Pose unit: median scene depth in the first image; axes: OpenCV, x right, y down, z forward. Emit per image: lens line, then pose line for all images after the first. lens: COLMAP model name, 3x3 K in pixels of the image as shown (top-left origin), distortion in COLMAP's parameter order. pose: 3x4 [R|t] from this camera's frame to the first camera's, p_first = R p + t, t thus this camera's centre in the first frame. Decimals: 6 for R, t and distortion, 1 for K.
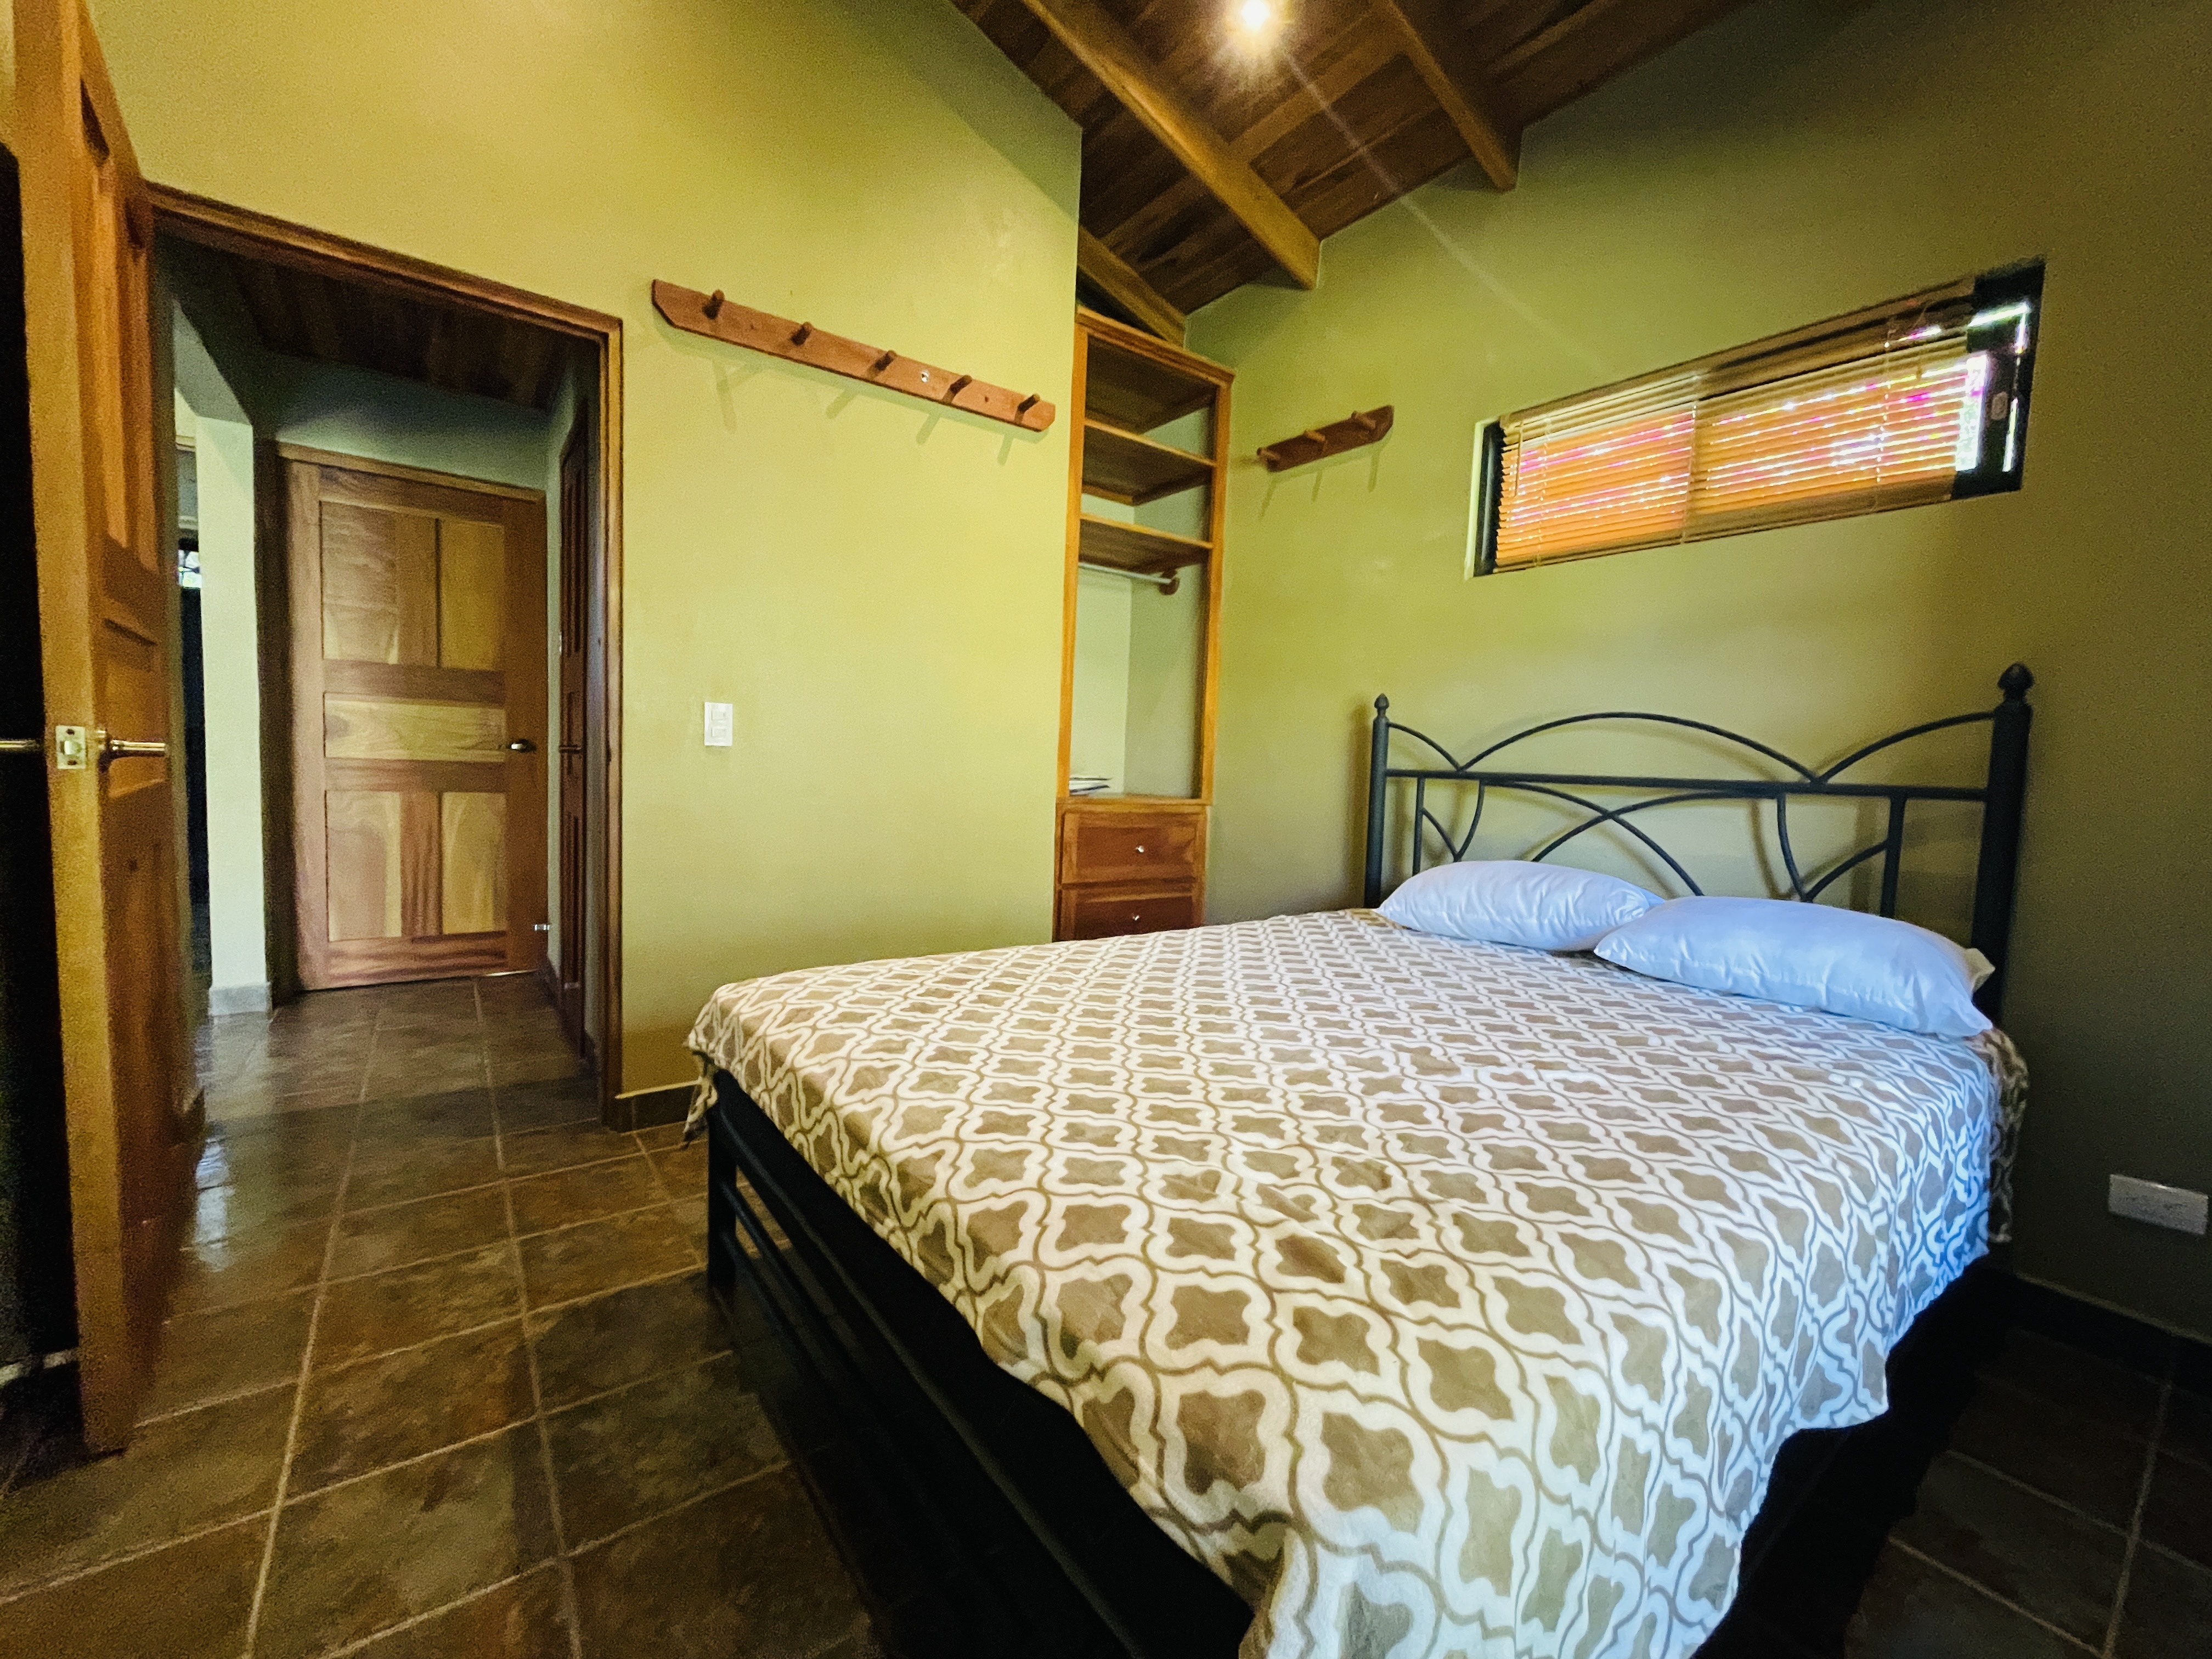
lens RADIAL K [[893.7, 0, 1103.3], [0, 893.7, 825.5], [0, 0, 1]] dist [-0.001454, -0.000614]
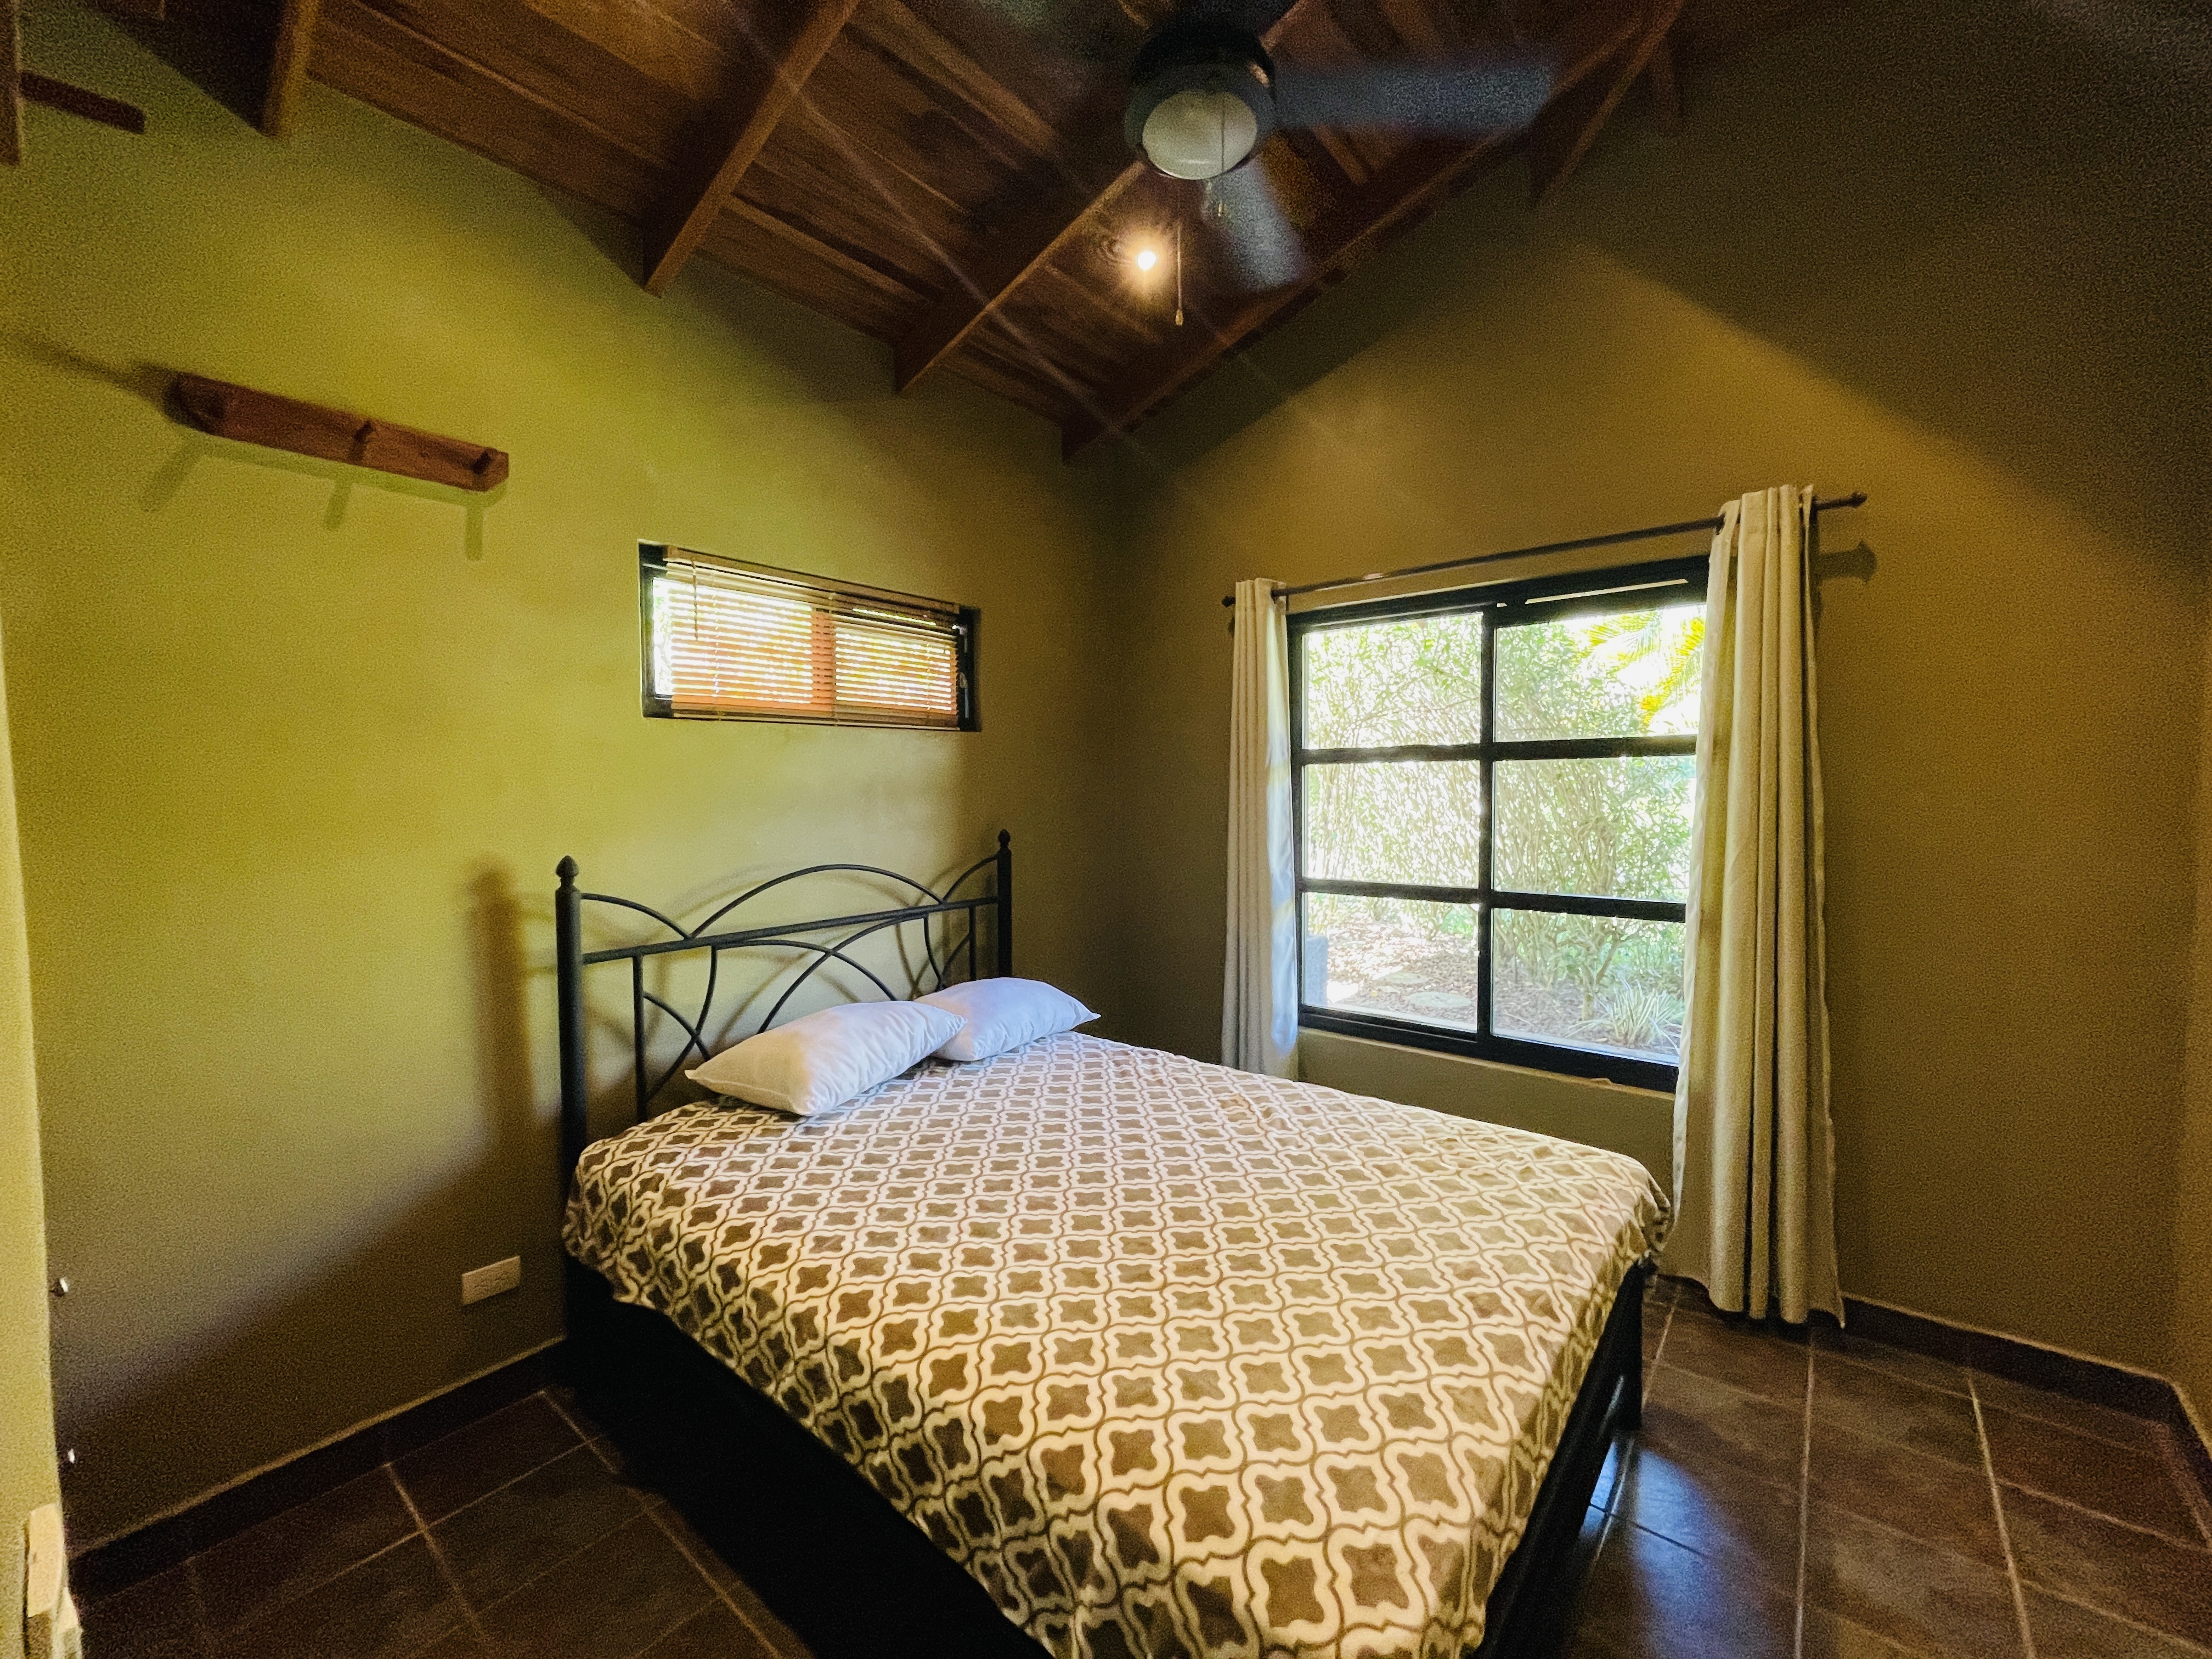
lens RADIAL K [[893.7, 0, 1103.3], [0, 893.7, 825.5], [0, 0, 1]] dist [-0.001454, -0.000614]
pose [[-0.238265, -0.086798, 0.967314, -0.669718], [0.061510, 0.992650, 0.104222, -0.292120], [-0.969250, 0.084332, -0.231174, 0.965170]]
